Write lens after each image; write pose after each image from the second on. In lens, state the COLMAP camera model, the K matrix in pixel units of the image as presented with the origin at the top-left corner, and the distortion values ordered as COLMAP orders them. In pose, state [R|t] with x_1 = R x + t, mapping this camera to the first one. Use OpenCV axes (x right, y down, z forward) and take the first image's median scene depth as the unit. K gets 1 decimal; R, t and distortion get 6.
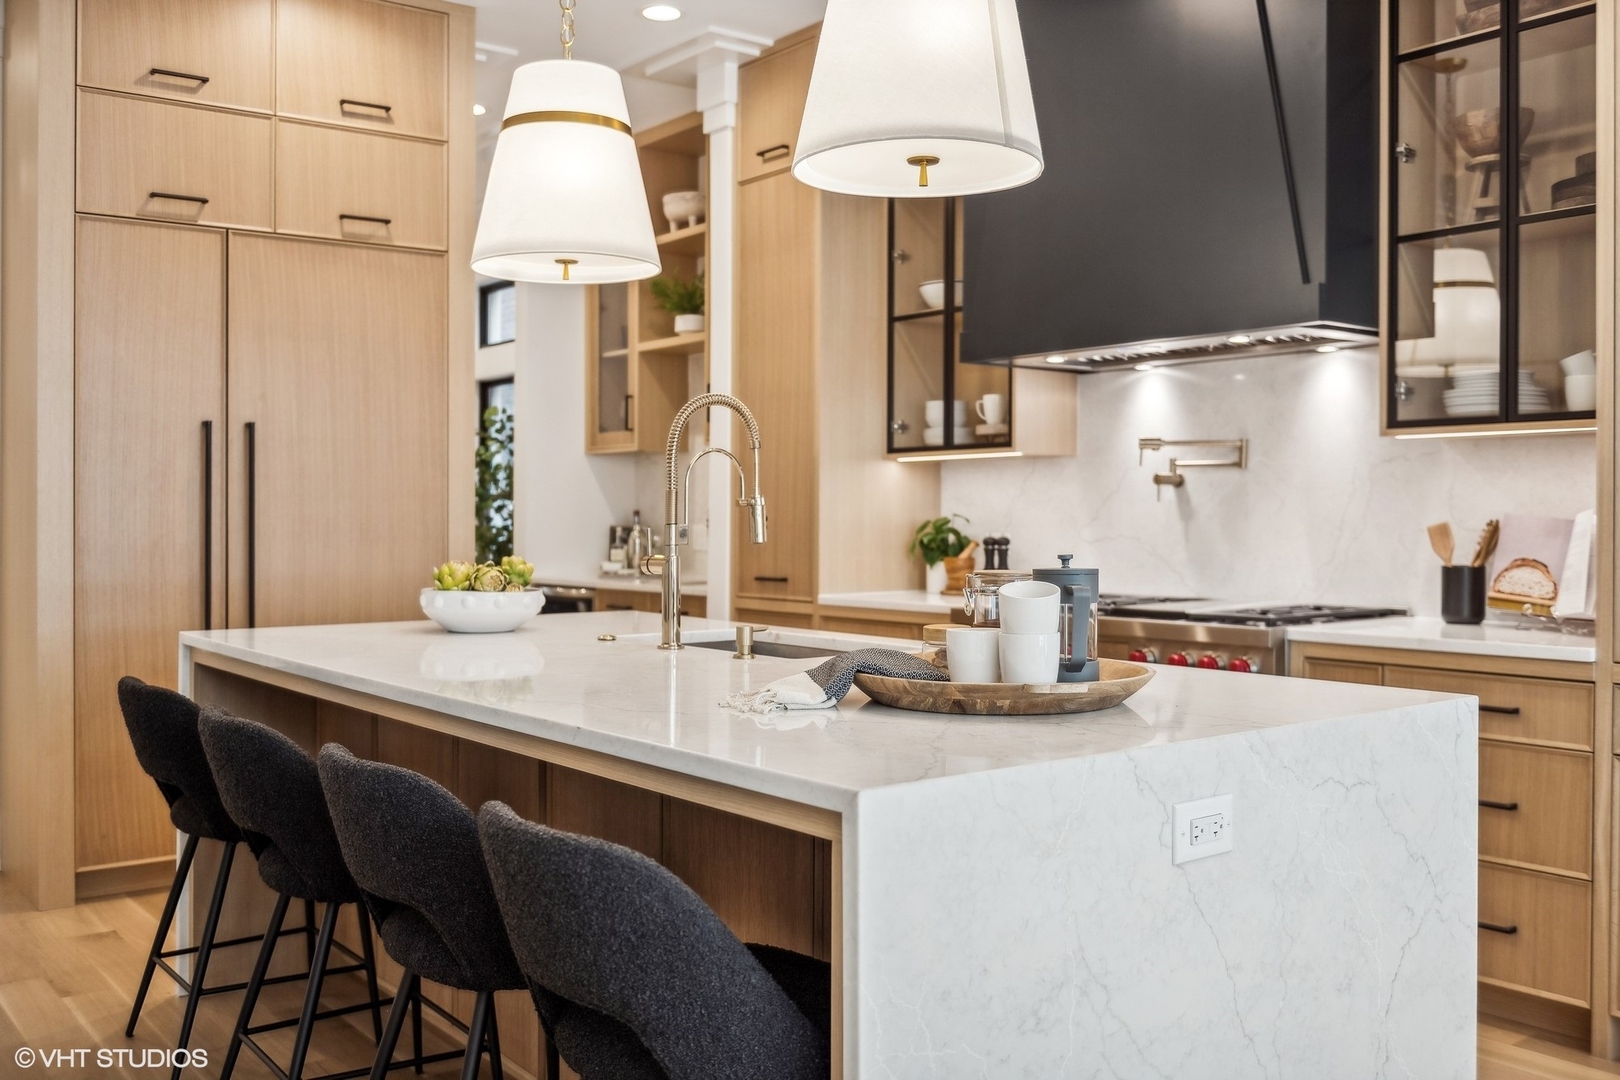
lens RADIAL K [[1484.2, 0, 809.3], [0, 1484.2, 525.5], [0, 0, 1]] dist [-0.019431, 0.000000]
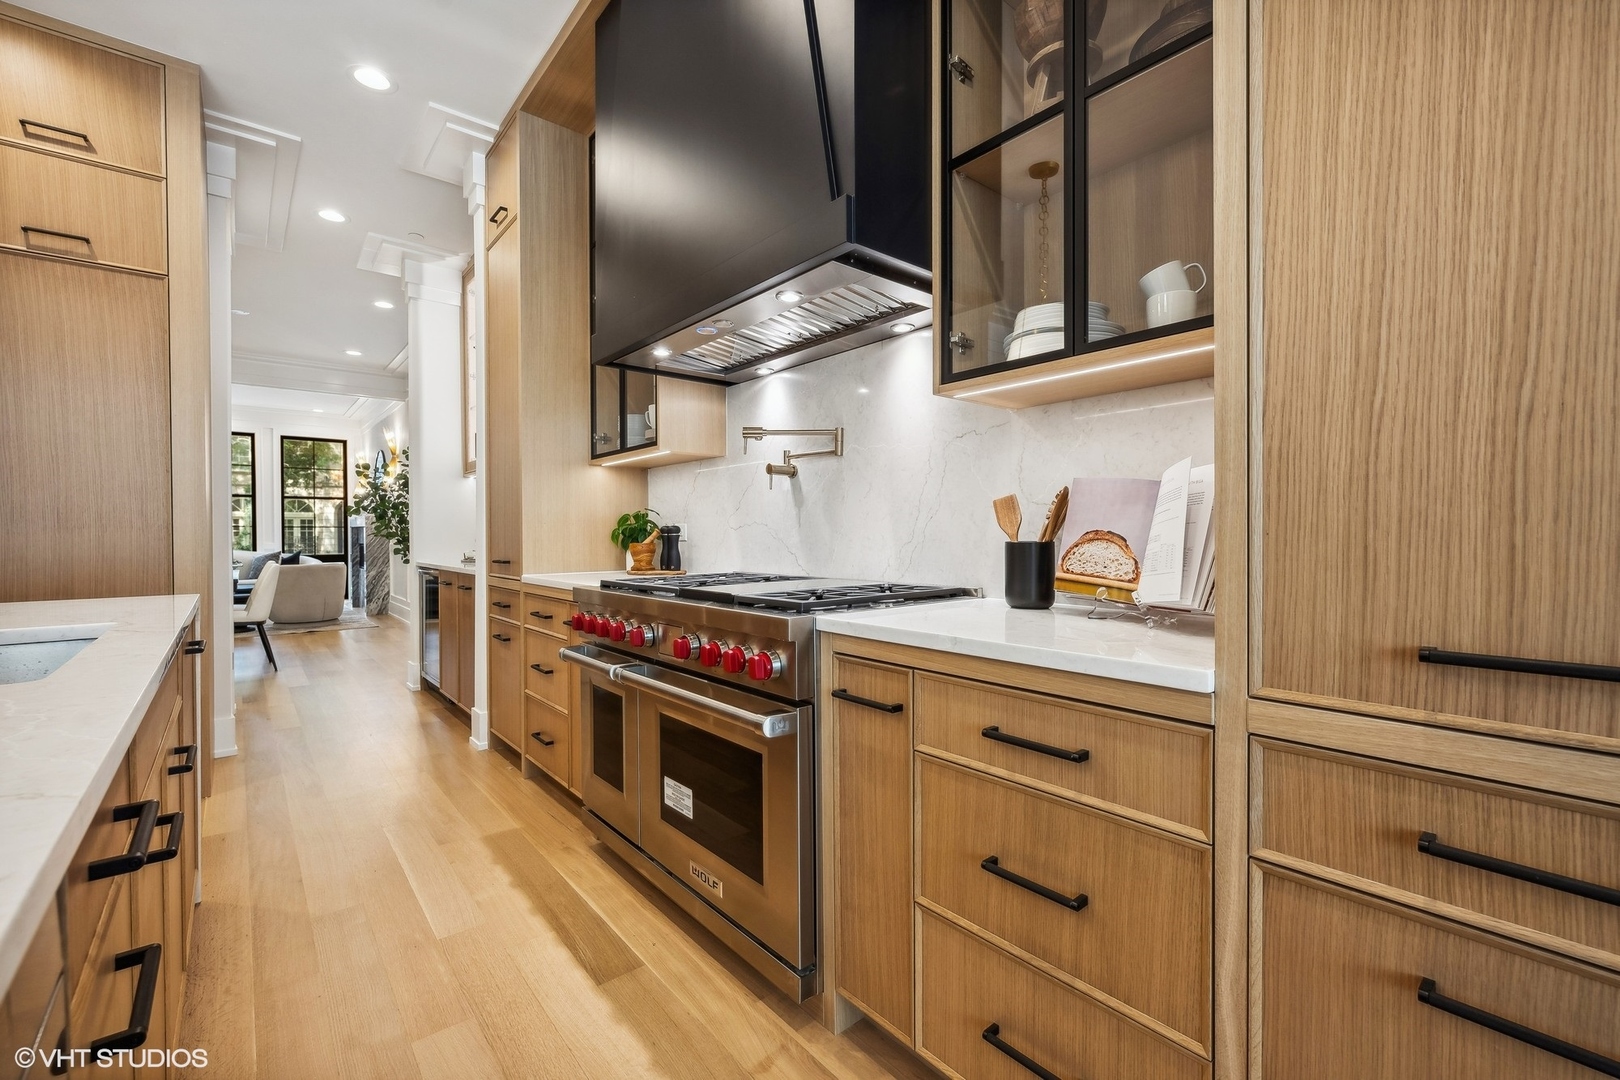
lens RADIAL K [[676.9, 0, 807.9], [0, 676.9, 534.1], [0, 0, 1]] dist [-0.000679, -0.000204]
pose [[0.999210, -0.003471, 0.039602, 0.263394], [0.003717, 0.999974, -0.006151, 0.022137], [-0.039580, 0.006293, 0.999197, 0.538535]]
